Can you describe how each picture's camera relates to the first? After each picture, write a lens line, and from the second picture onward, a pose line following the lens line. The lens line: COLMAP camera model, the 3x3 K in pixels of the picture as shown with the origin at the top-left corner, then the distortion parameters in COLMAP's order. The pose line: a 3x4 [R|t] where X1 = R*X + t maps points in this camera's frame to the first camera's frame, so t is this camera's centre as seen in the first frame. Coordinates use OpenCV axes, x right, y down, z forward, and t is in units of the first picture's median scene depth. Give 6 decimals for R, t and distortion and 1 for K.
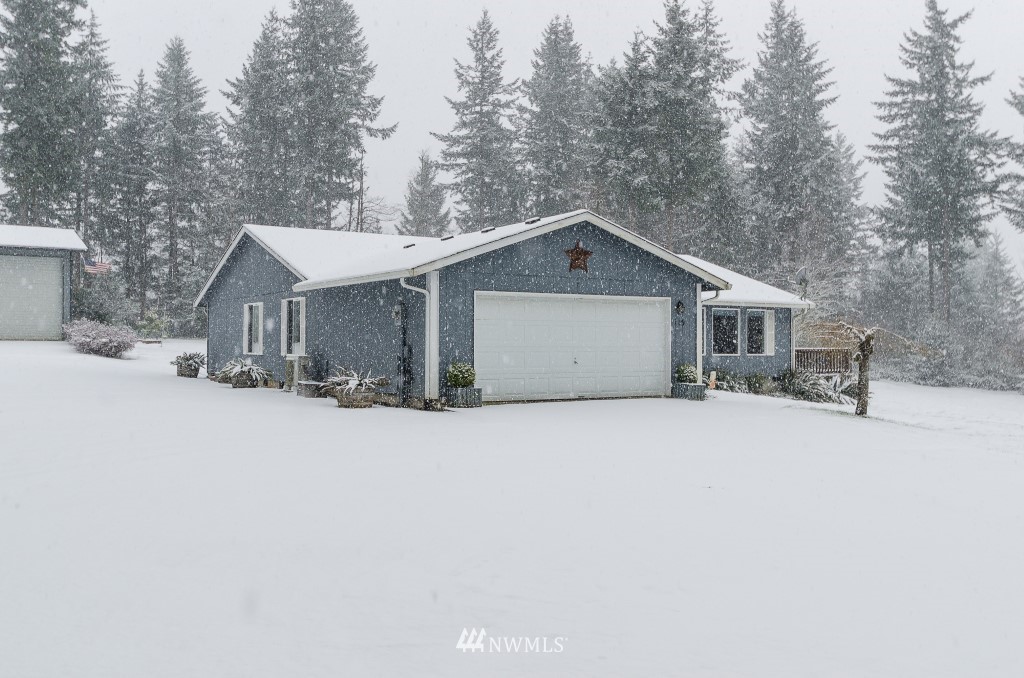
lens RADIAL K [[914.0, 0, 512.0], [0, 914.0, 339.0], [0, 0, 1]] dist [-0.003133, -0.007899]
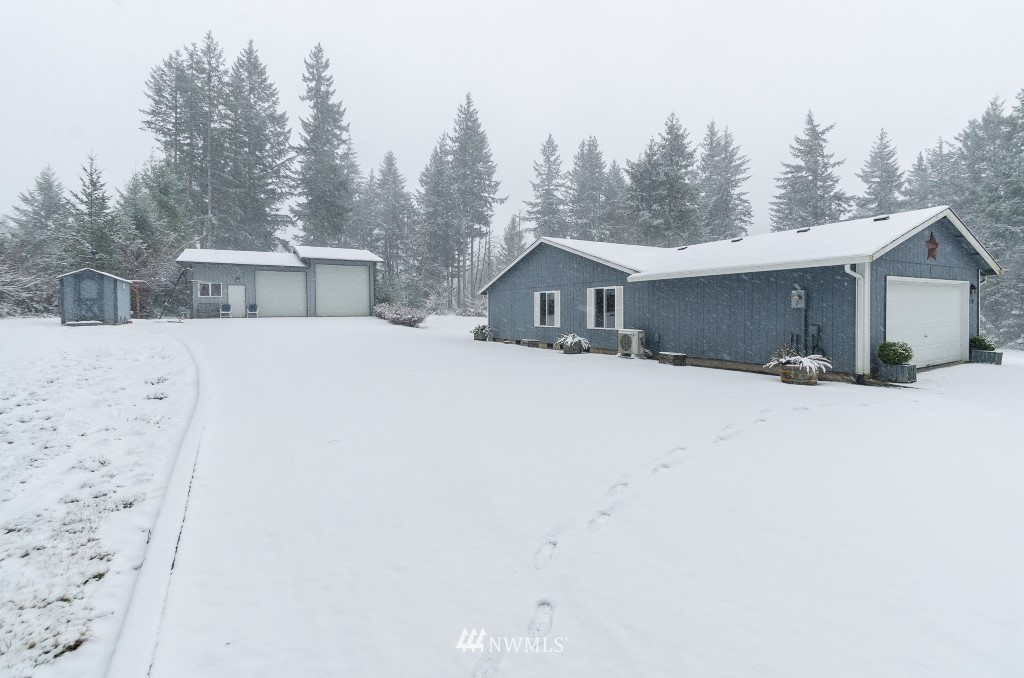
lens RADIAL K [[453.2, 0, 511.3], [0, 453.2, 317.1], [0, 0, 1]] dist [0.000362, 0.000339]
pose [[0.999271, -0.009592, -0.036962, -0.093675], [0.010169, 0.999829, 0.015451, -0.003101], [0.036807, -0.015815, 0.999197, 0.082461]]
